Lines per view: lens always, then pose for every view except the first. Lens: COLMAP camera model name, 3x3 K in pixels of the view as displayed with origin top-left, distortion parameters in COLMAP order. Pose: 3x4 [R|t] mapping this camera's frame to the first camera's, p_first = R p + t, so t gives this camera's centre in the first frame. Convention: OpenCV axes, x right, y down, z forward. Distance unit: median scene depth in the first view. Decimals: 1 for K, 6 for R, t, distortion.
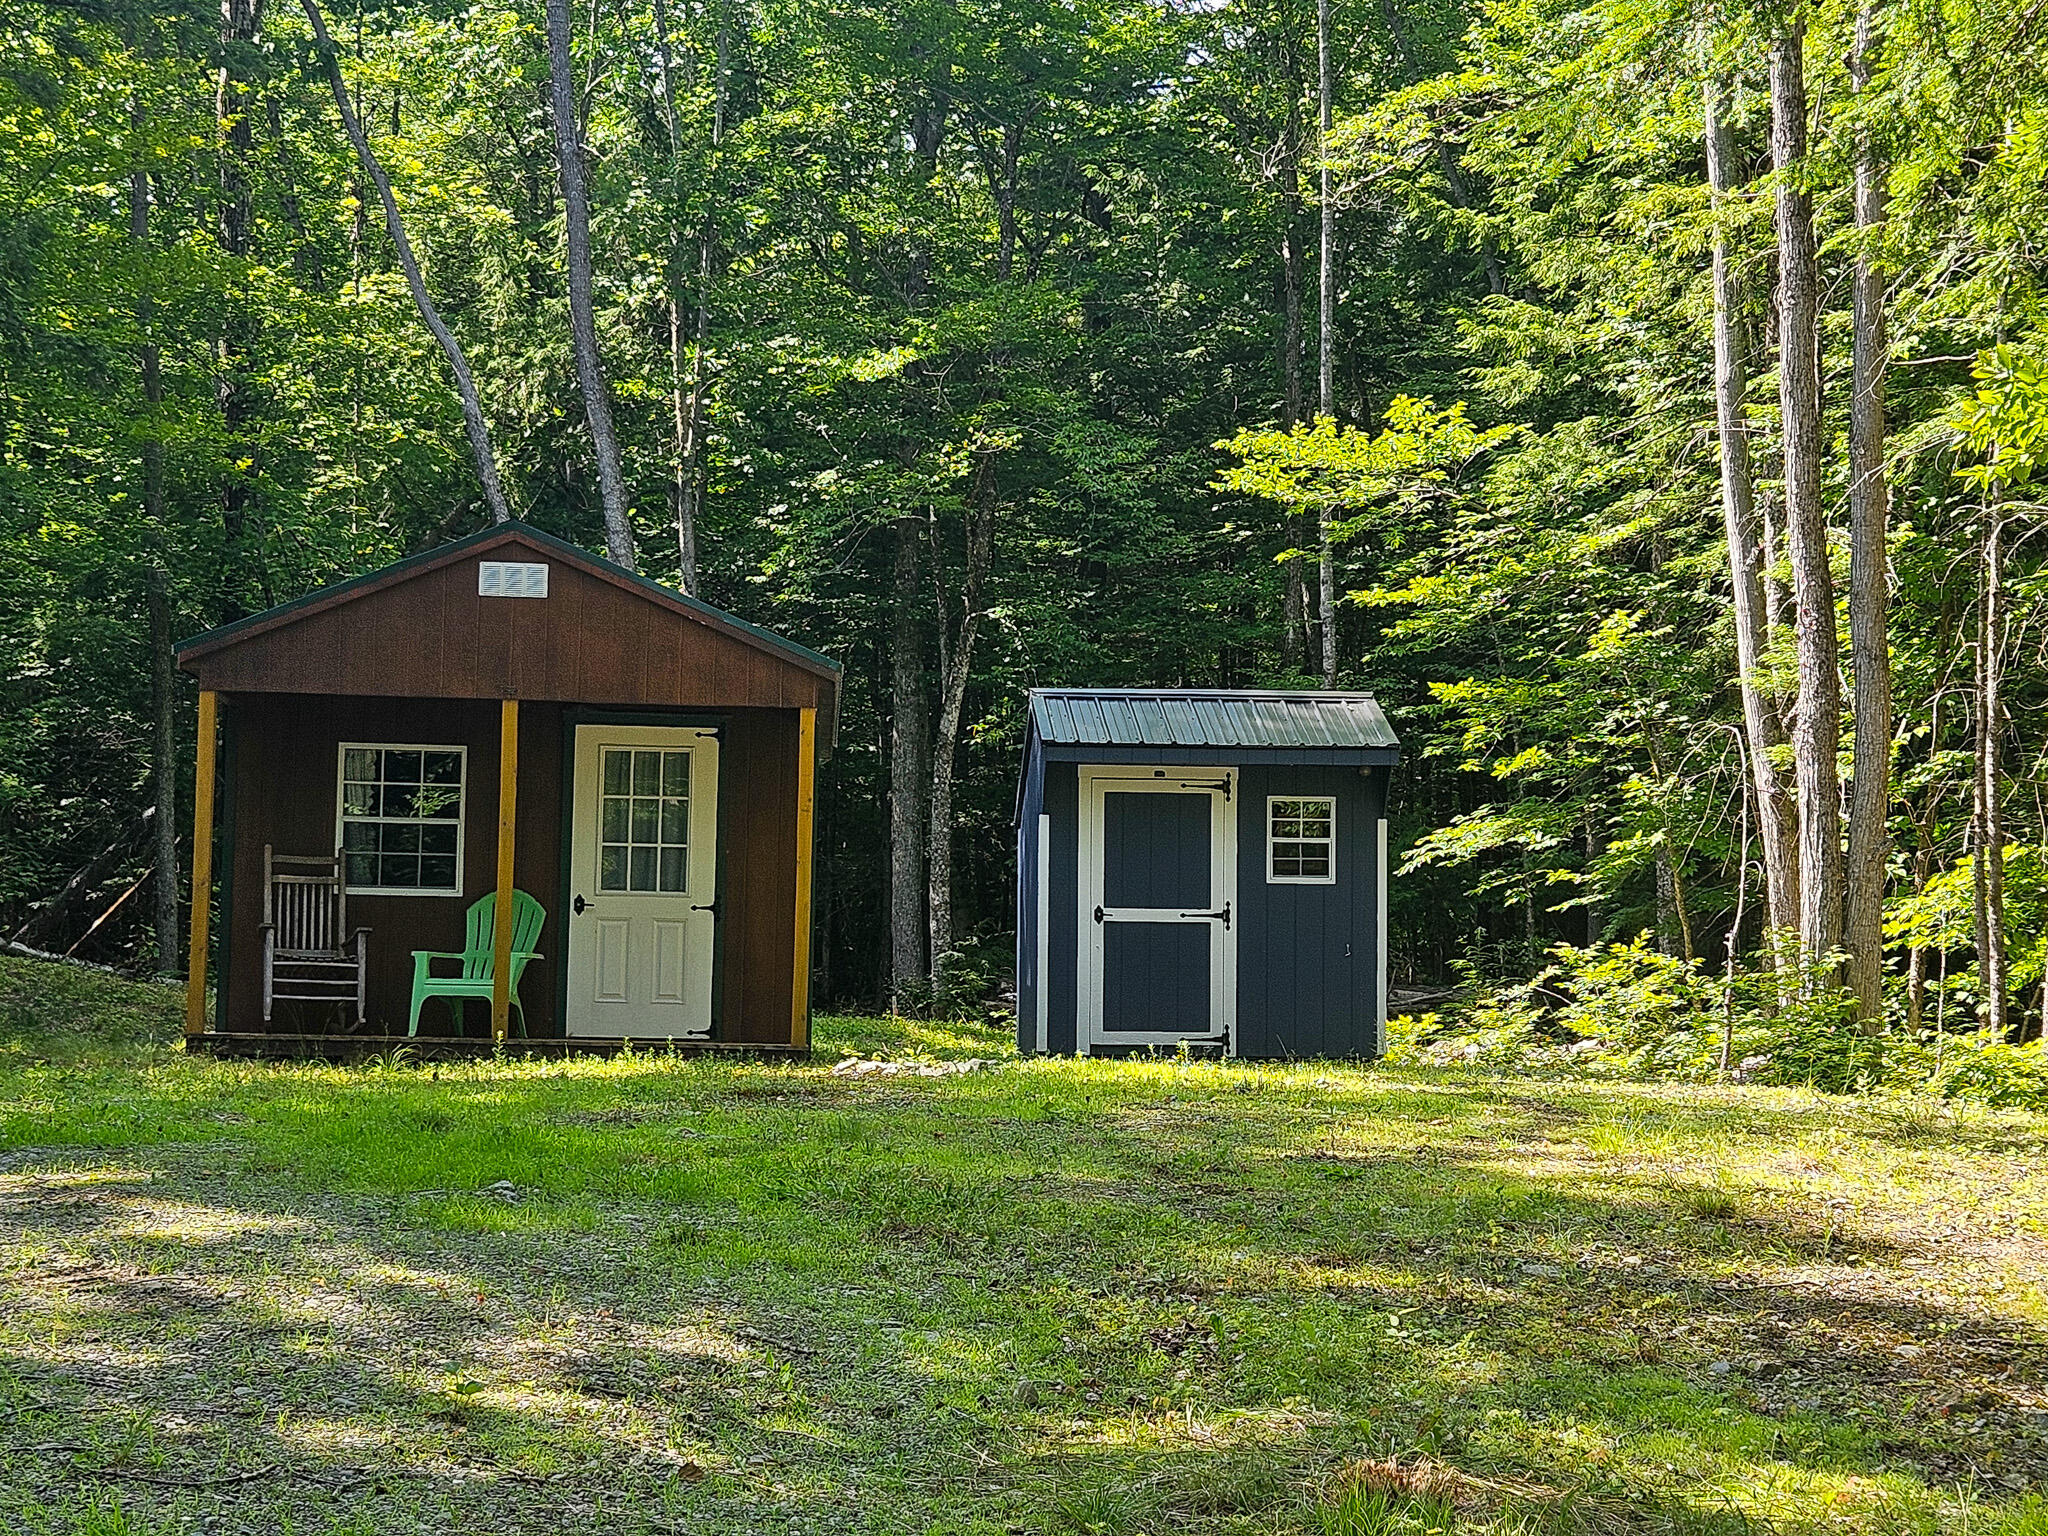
lens RADIAL K [[3182.6, 0, 1022.4], [0, 3182.6, 776.3], [0, 0, 1]] dist [0.054368, 0.000000]
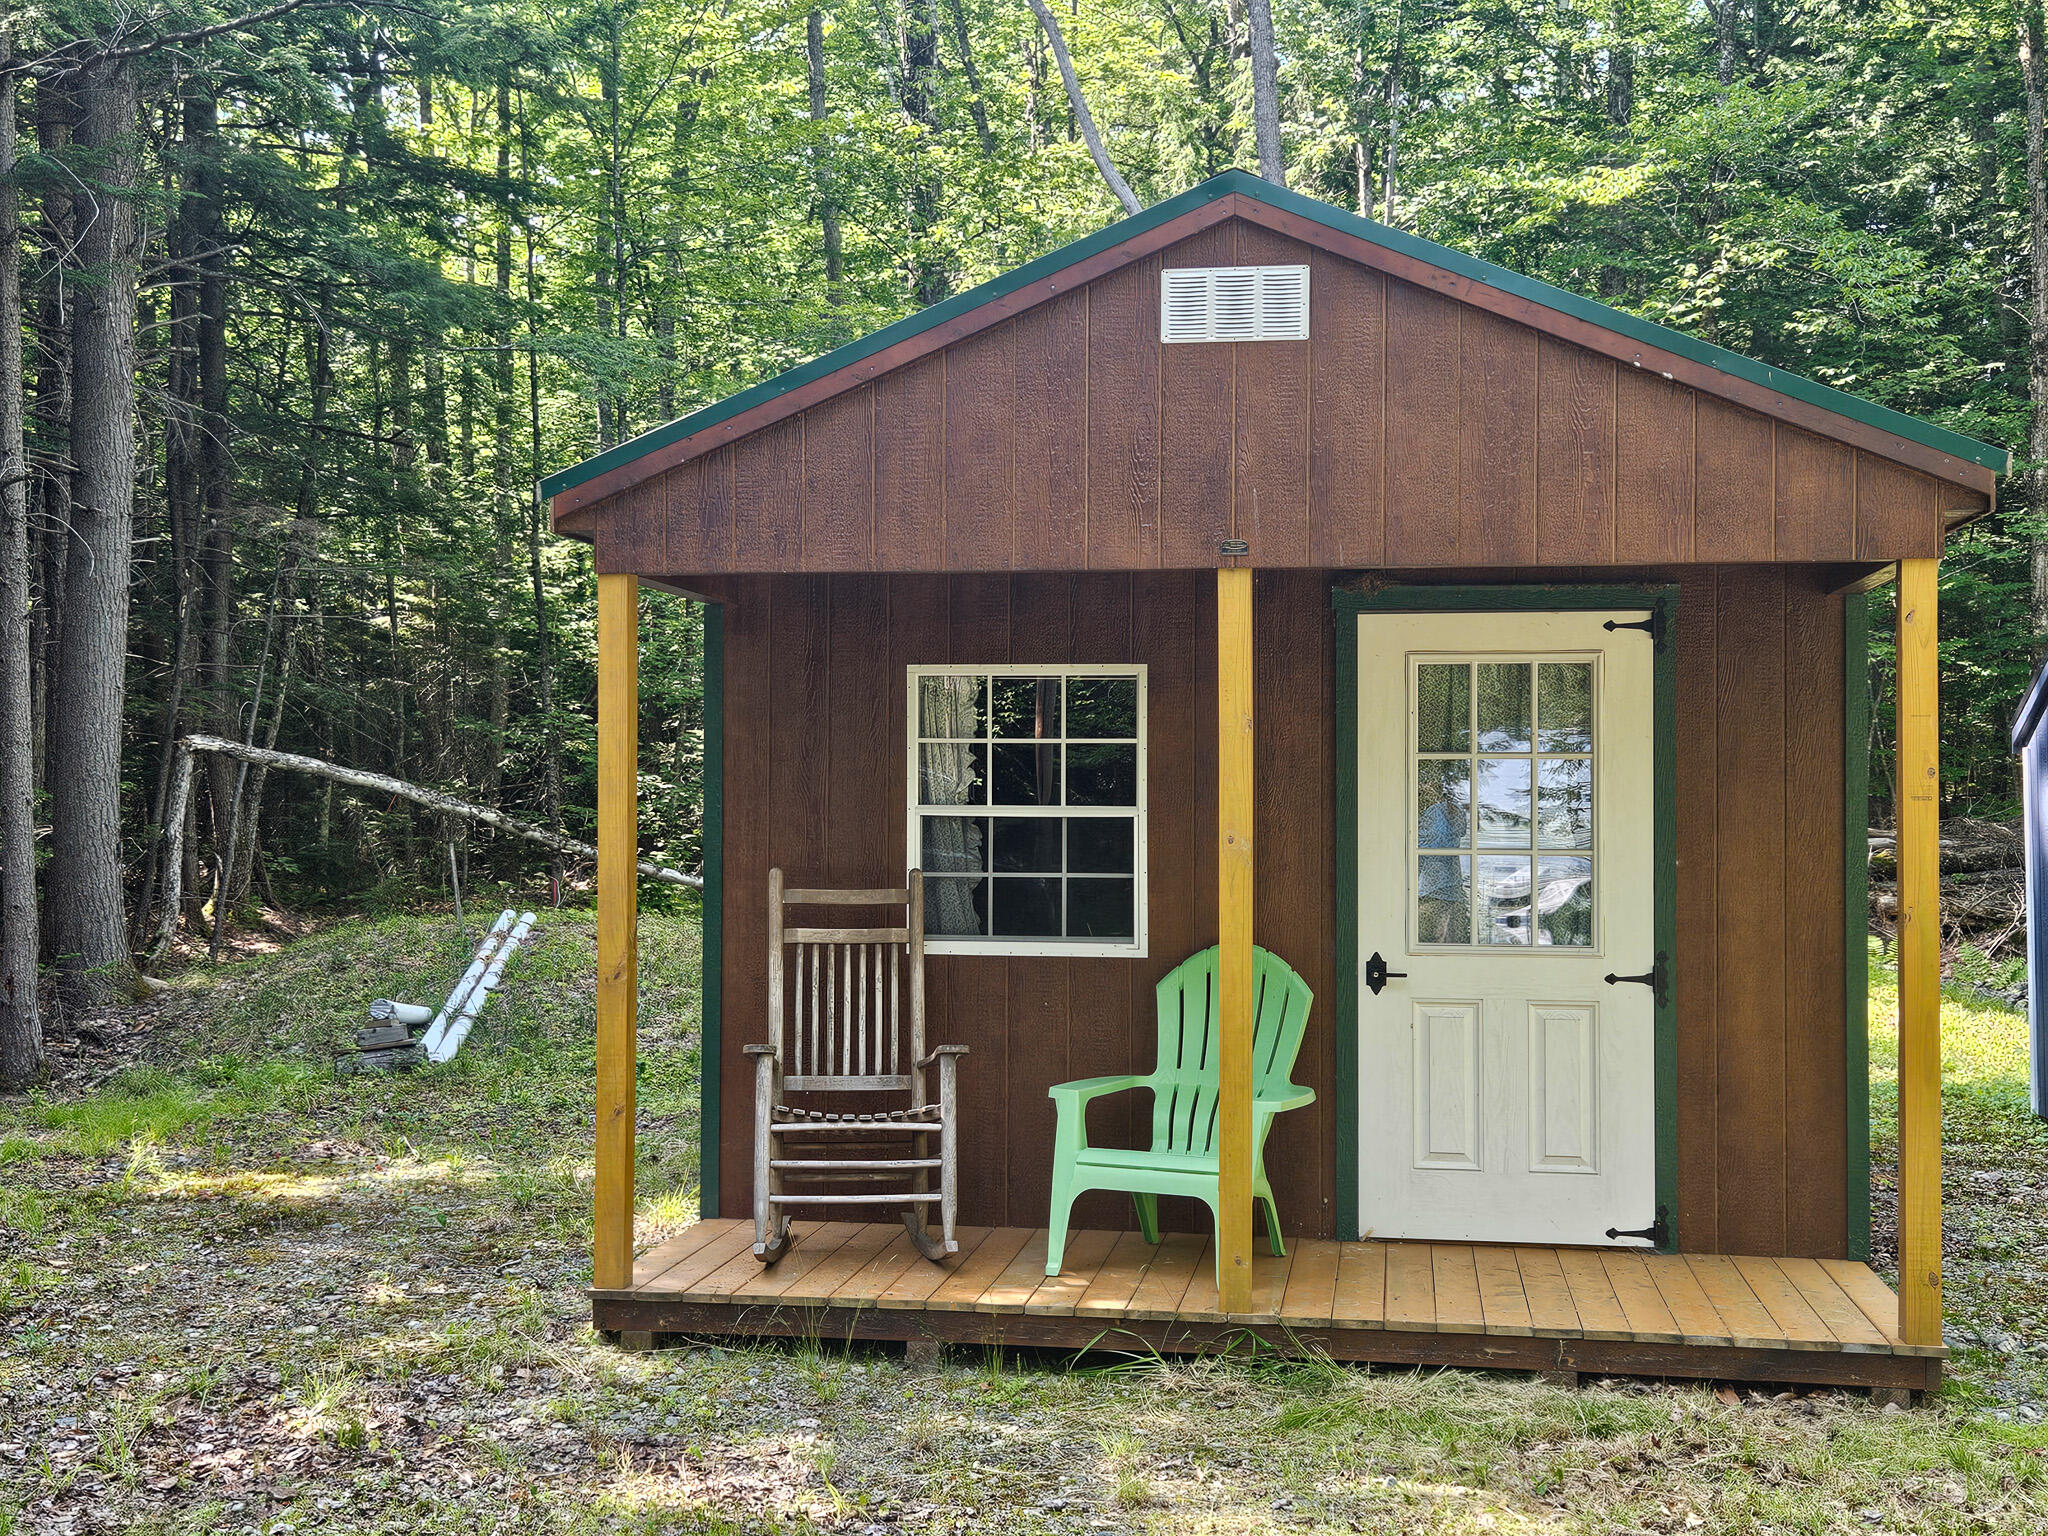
lens RADIAL K [[2467.3, 0, 1042.4], [0, 2467.3, 751.7], [0, 0, 1]] dist [0.048244, 0.000000]
pose [[0.971505, -0.021644, -0.236027, -0.097847], [0.033238, 0.998423, 0.045251, -0.014058], [0.234675, -0.051806, 0.970692, 0.612467]]
